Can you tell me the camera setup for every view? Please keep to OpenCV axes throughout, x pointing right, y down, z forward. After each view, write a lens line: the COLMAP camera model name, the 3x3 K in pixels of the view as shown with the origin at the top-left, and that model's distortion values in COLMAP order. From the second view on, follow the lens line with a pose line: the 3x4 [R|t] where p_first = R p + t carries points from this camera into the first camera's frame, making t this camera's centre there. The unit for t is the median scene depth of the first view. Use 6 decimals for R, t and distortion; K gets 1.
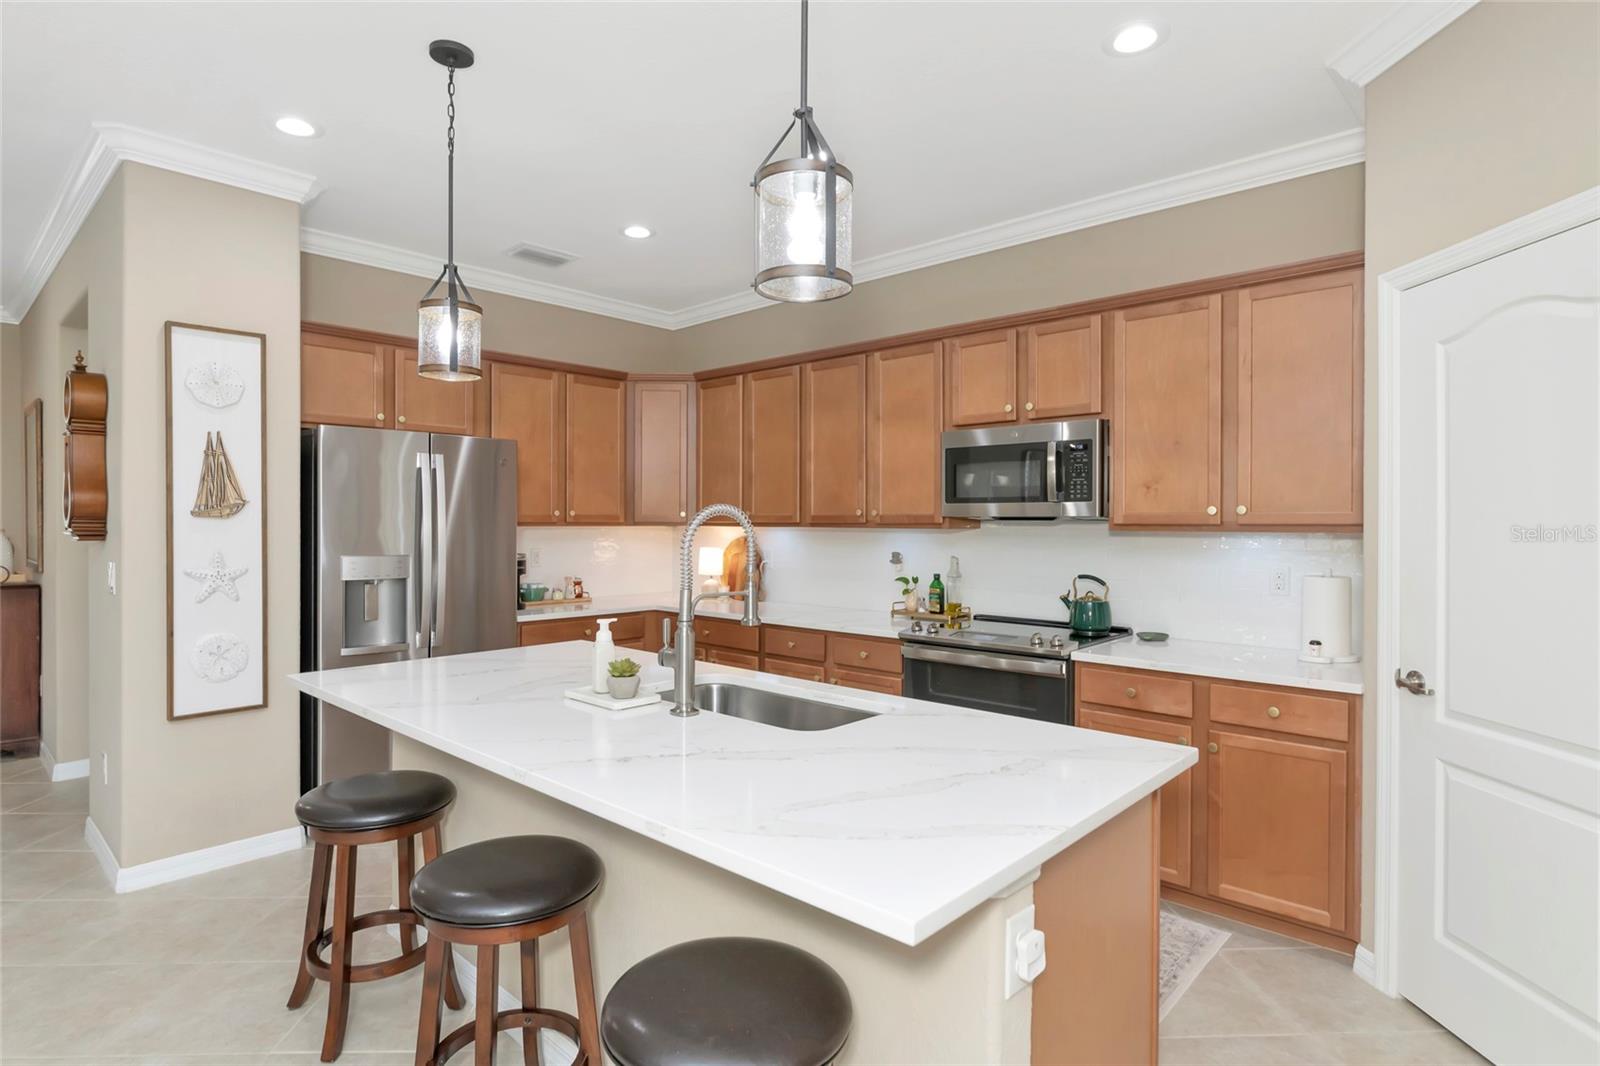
lens RADIAL K [[831.2, 0, 798.1], [0, 831.2, 531.2], [0, 0, 1]] dist [-0.009689, 0.006037]
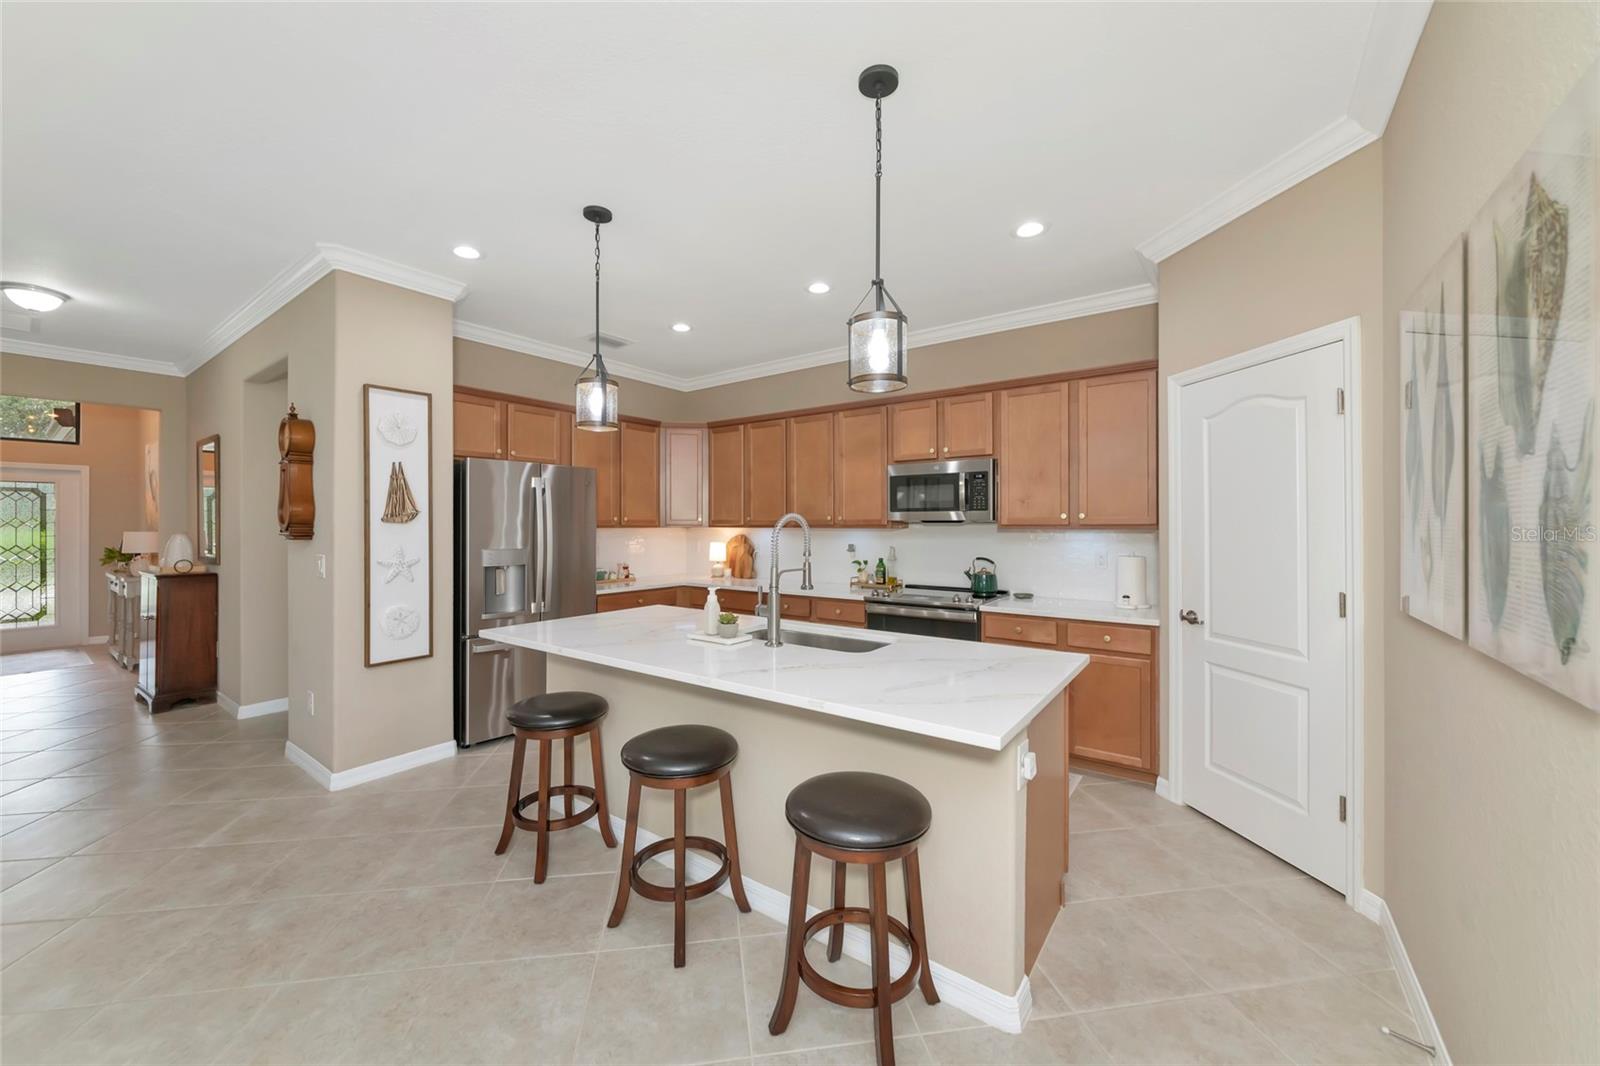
lens RADIAL K [[597.5, 0, 795.2], [0, 597.5, 527.2], [0, 0, 1]] dist [-0.000697, 0.000302]
pose [[0.993463, -0.004610, 0.114060, -0.141640], [0.005308, 0.999969, -0.005819, 0.000351], [-0.114030, 0.006386, 0.993457, -0.087839]]
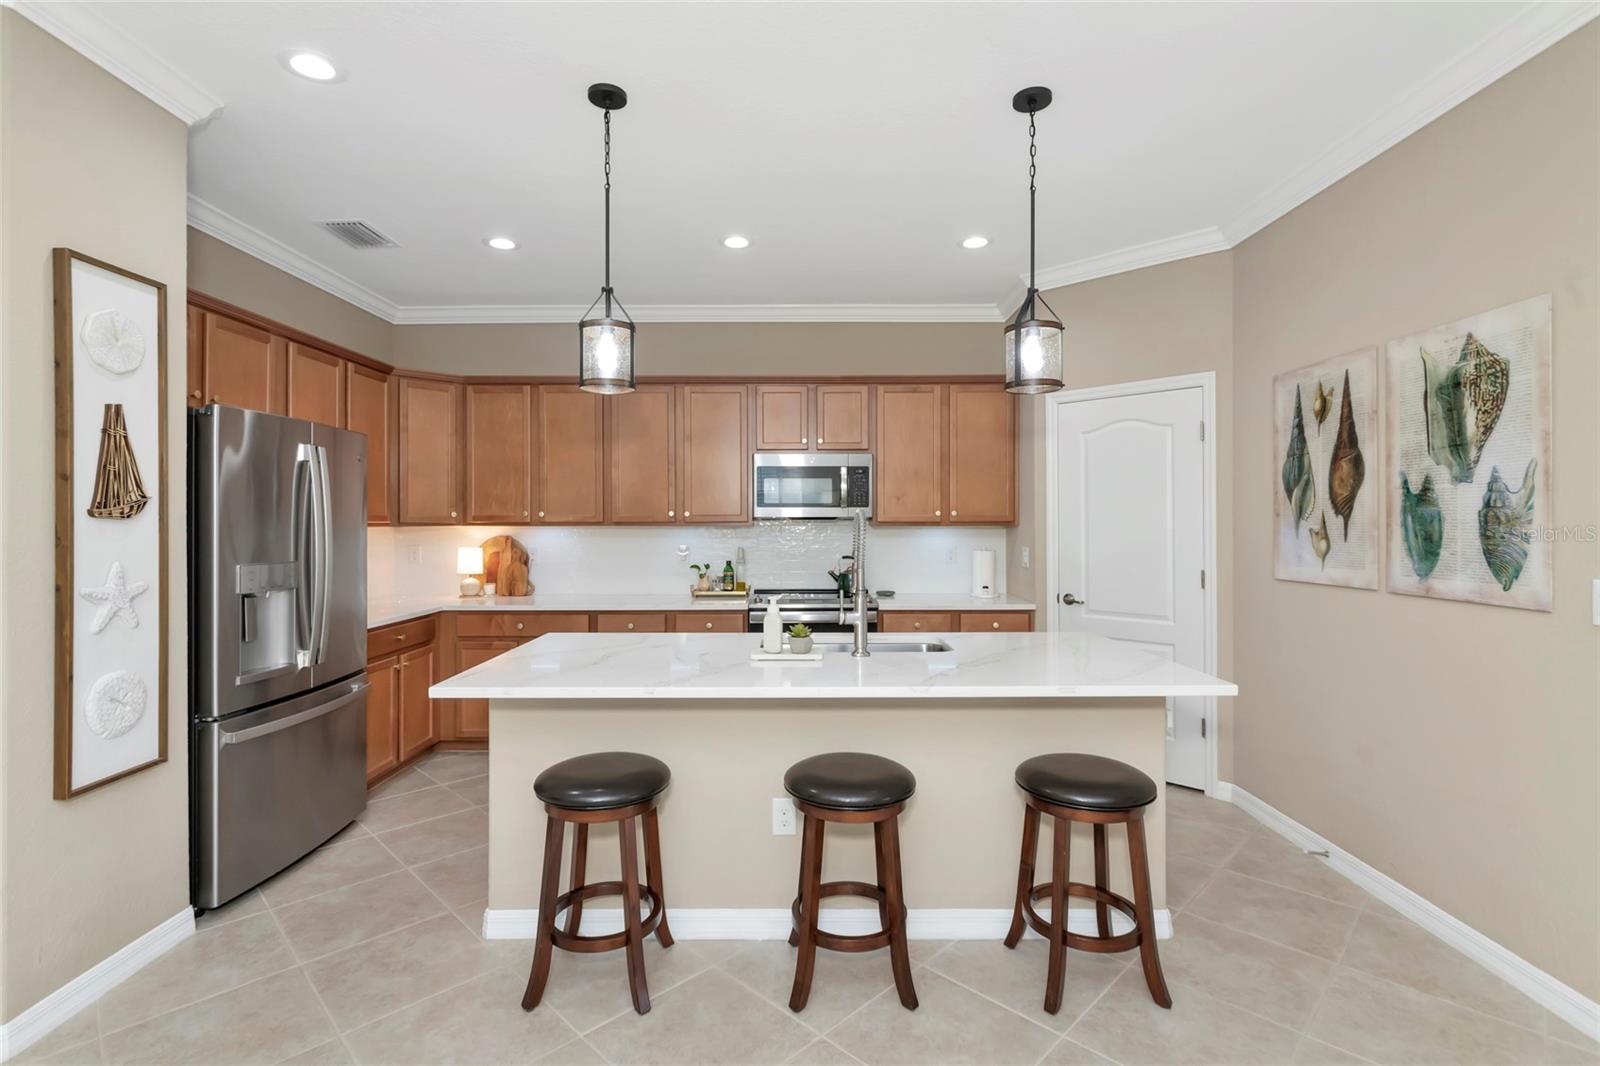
lens RADIAL K [[745.7, 0, 793.0], [0, 745.7, 523.9], [0, 0, 1]] dist [0.003729, -0.000297]
pose [[0.737406, -0.006617, 0.675417, -0.686458], [0.011399, 0.999932, -0.002649, -0.002765], [-0.675353, 0.009653, 0.737431, 0.079628]]
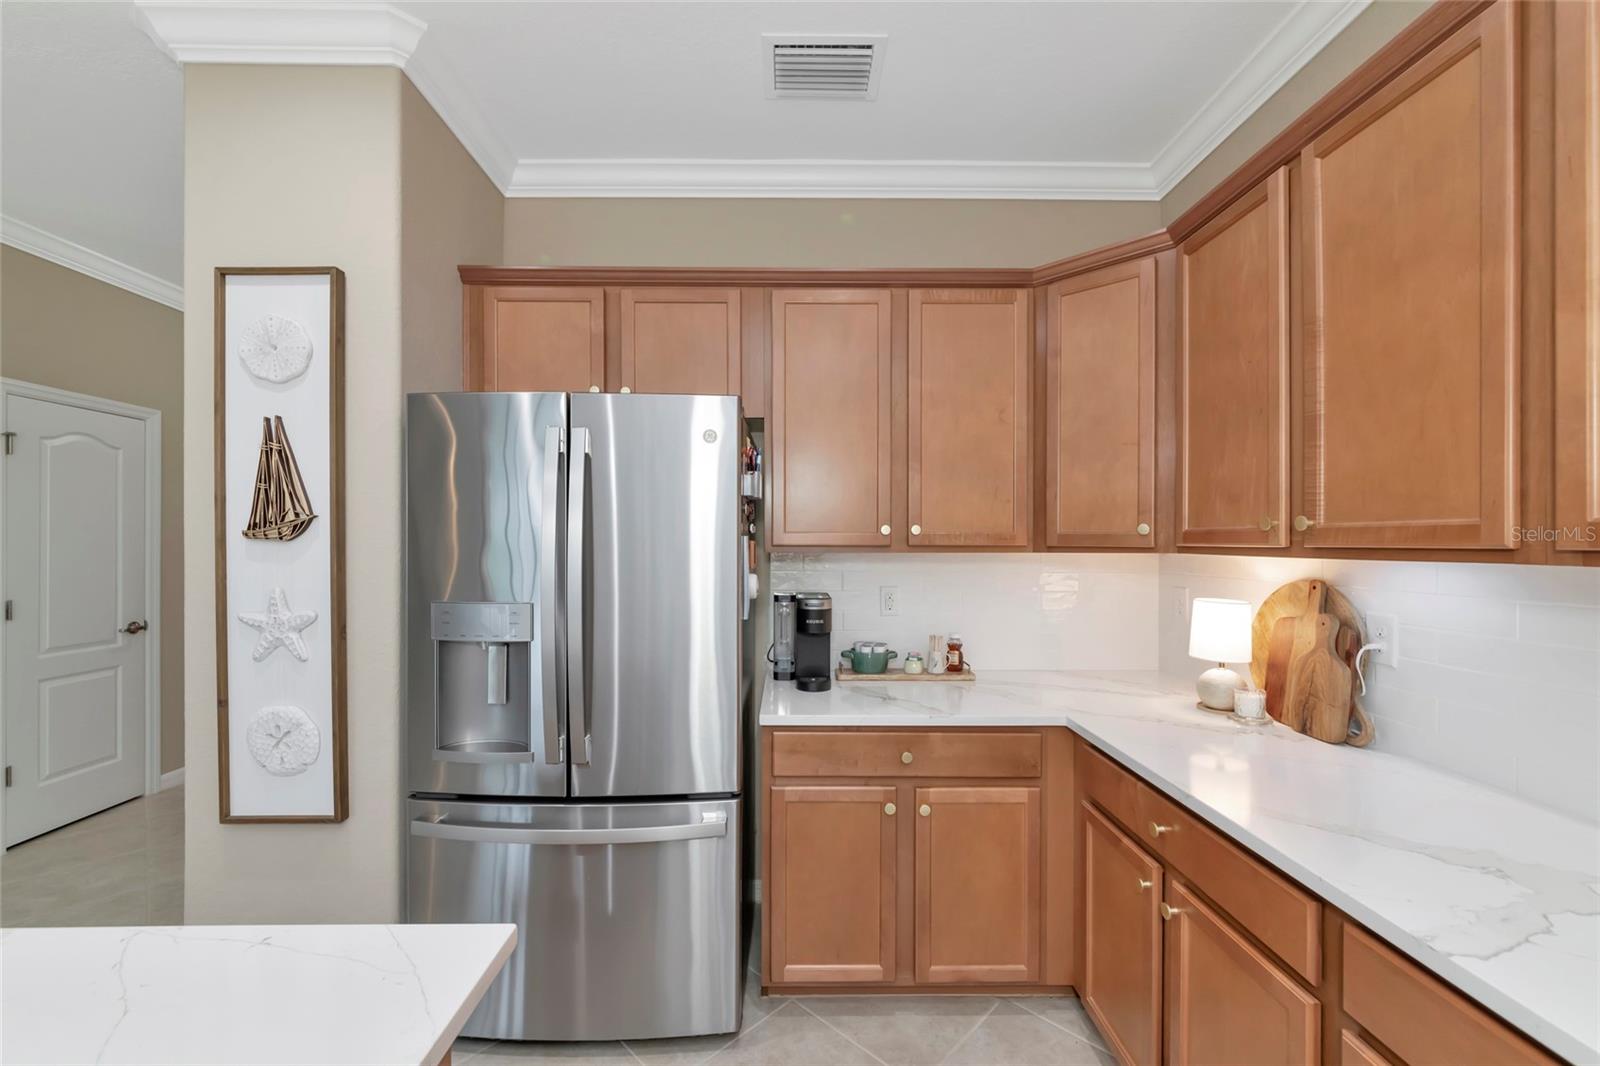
lens RADIAL K [[646.4, 0, 797.8], [0, 646.4, 542.1], [0, 0, 1]] dist [0.004309, 0.000006]
pose [[0.684357, -0.002493, -0.729143, -0.004182], [-0.006080, 0.999940, -0.009126, -0.012241], [0.729121, 0.010679, 0.684301, 0.918281]]
